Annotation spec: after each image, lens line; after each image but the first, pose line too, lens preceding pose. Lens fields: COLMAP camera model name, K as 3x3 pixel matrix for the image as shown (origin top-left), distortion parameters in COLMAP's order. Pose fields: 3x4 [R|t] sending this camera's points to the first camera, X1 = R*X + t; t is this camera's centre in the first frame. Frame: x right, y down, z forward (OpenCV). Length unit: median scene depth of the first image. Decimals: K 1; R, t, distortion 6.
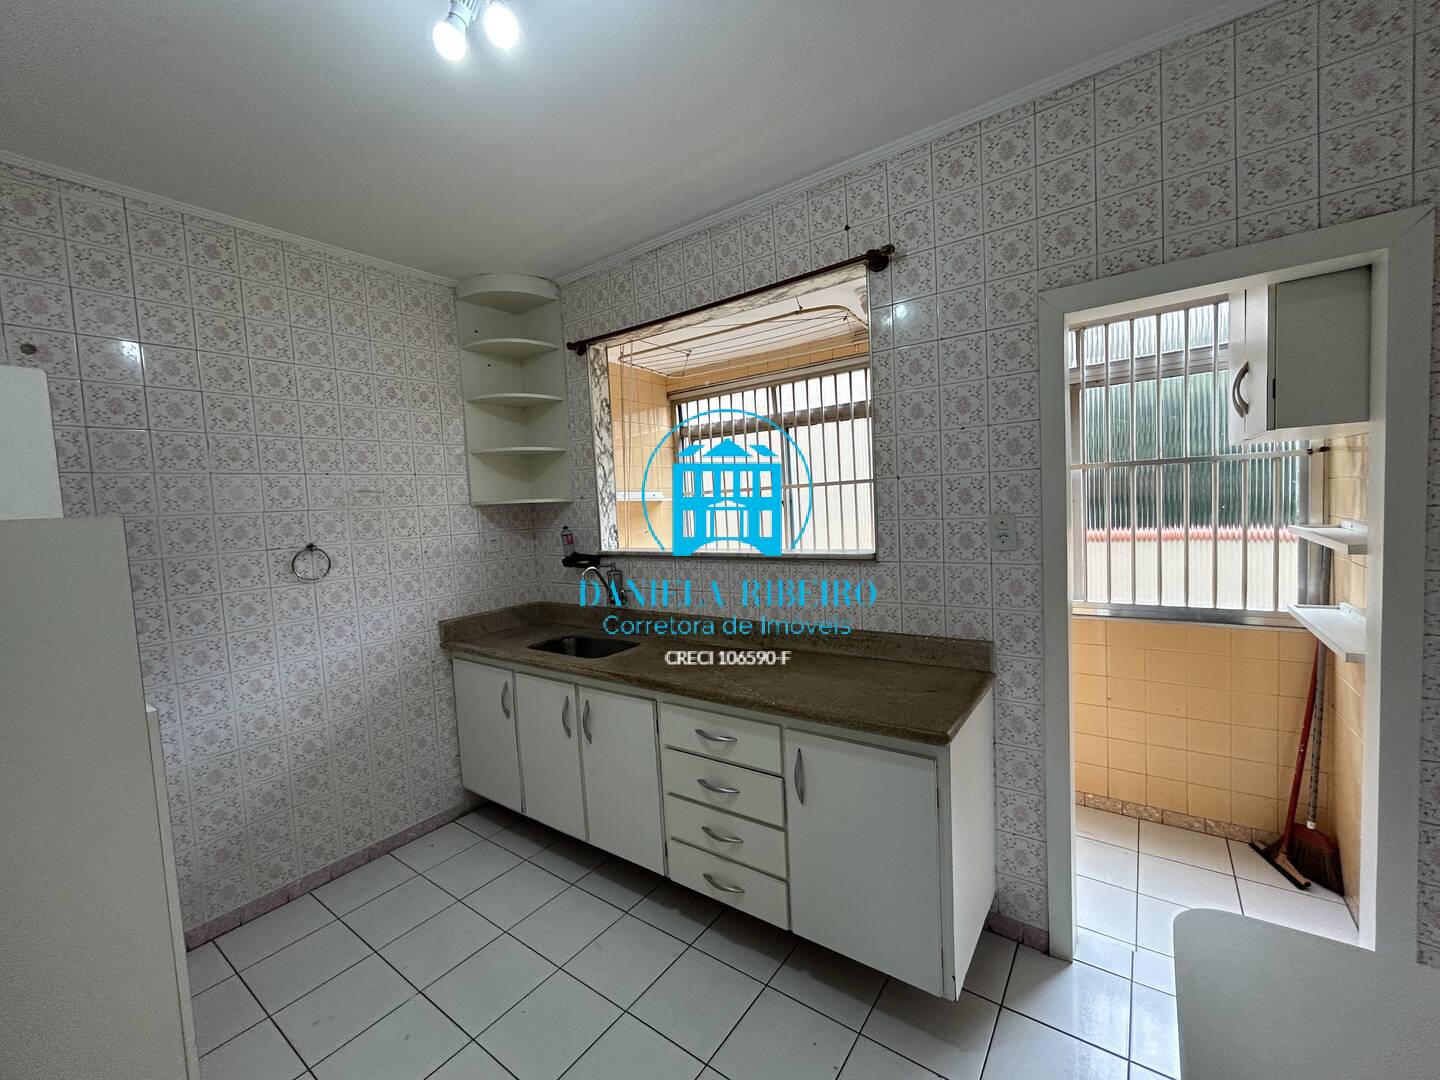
lens RADIAL K [[583.3, 0, 720.8], [0, 583.3, 537.2], [0, 0, 1]] dist [-0.003371, 0.001194]
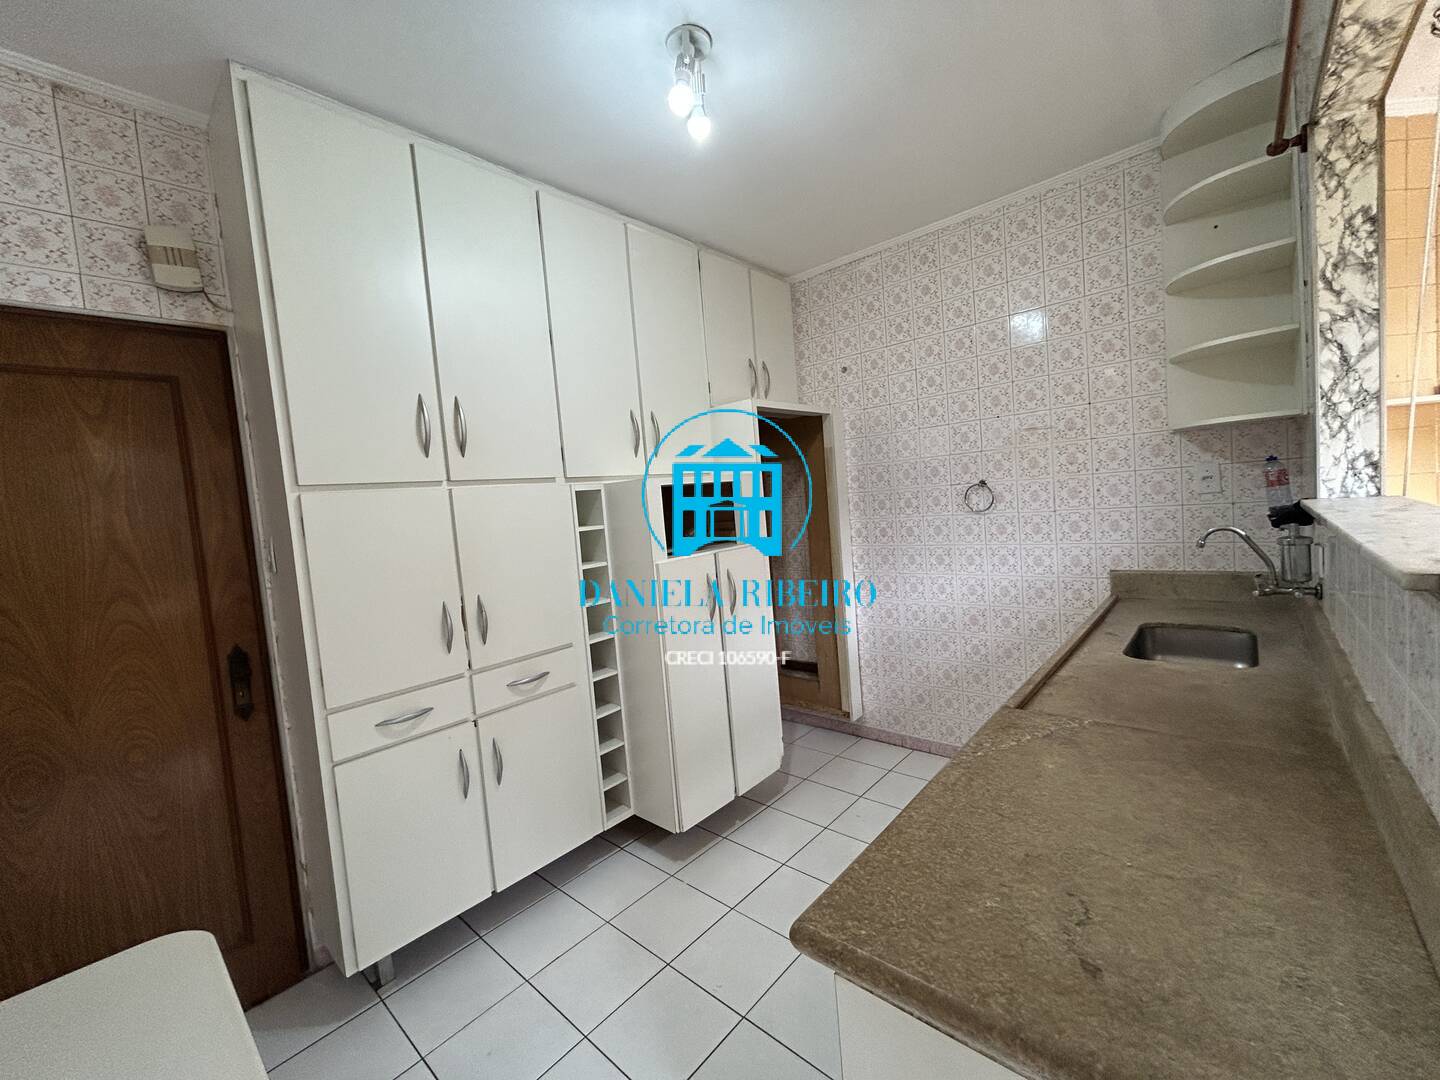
lens RADIAL K [[583.3, 0, 724.4], [0, 583.3, 537.9], [0, 0, 1]] dist [-0.003371, 0.001194]
pose [[-0.089306, 0.123615, -0.988304, 0.509463], [0.026924, 0.992205, 0.121670, -0.030419], [0.995640, -0.015743, -0.091938, 0.601043]]
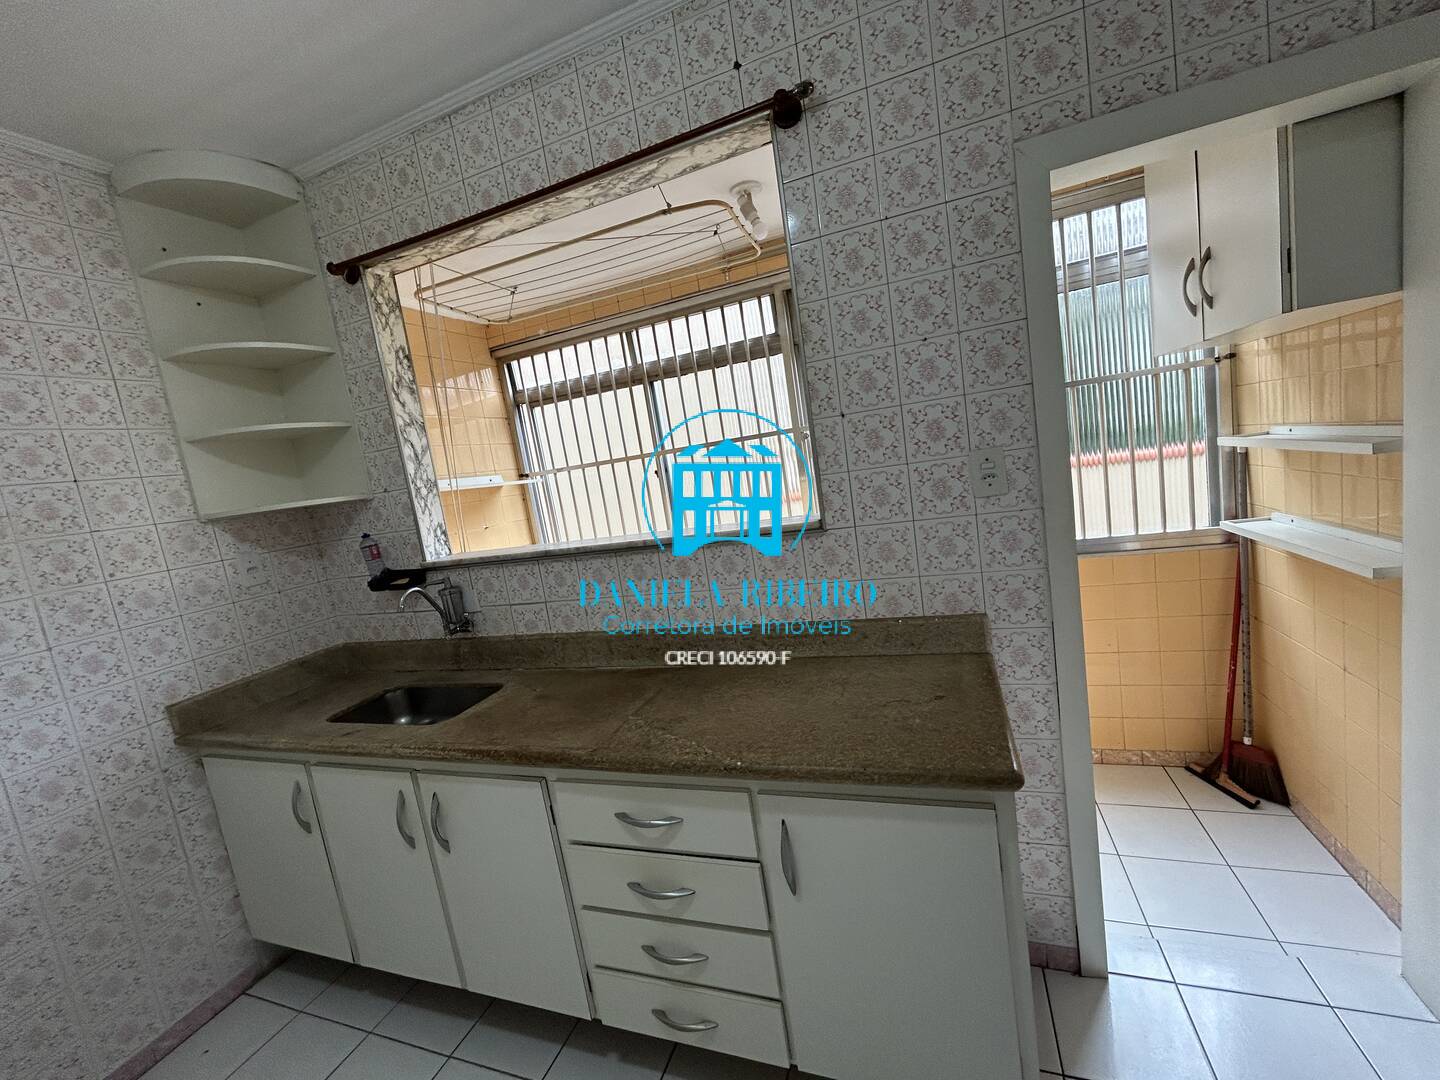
lens RADIAL K [[583.3, 0, 720.7], [0, 583.3, 537.8], [0, 0, 1]] dist [-0.003371, 0.001194]
pose [[0.958278, -0.126759, 0.256196, -0.048408], [0.116225, 0.991648, 0.055912, -0.005166], [-0.261143, -0.023802, 0.965007, 0.272765]]
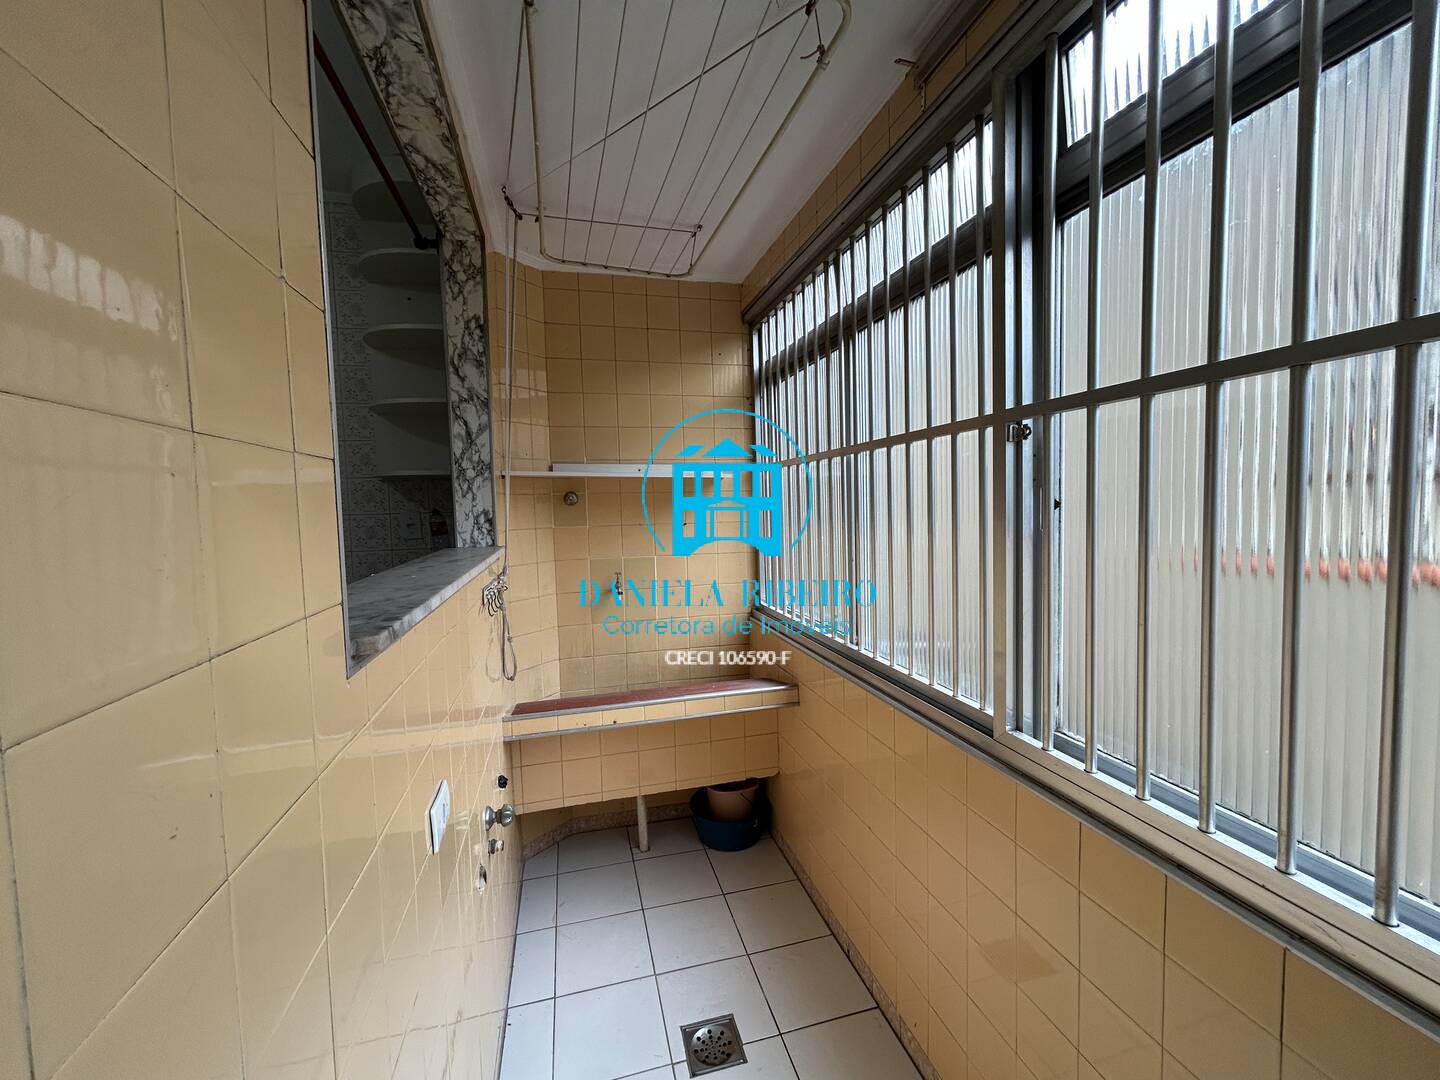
lens RADIAL K [[583.3, 0, 740.5], [0, 583.3, 532.7], [0, 0, 1]] dist [-0.003371, 0.001194]
pose [[0.797366, 0.065043, -0.599980, 0.562049], [-0.052751, 0.997882, 0.038073, -0.046872], [0.601186, 0.001292, 0.799108, 0.832727]]
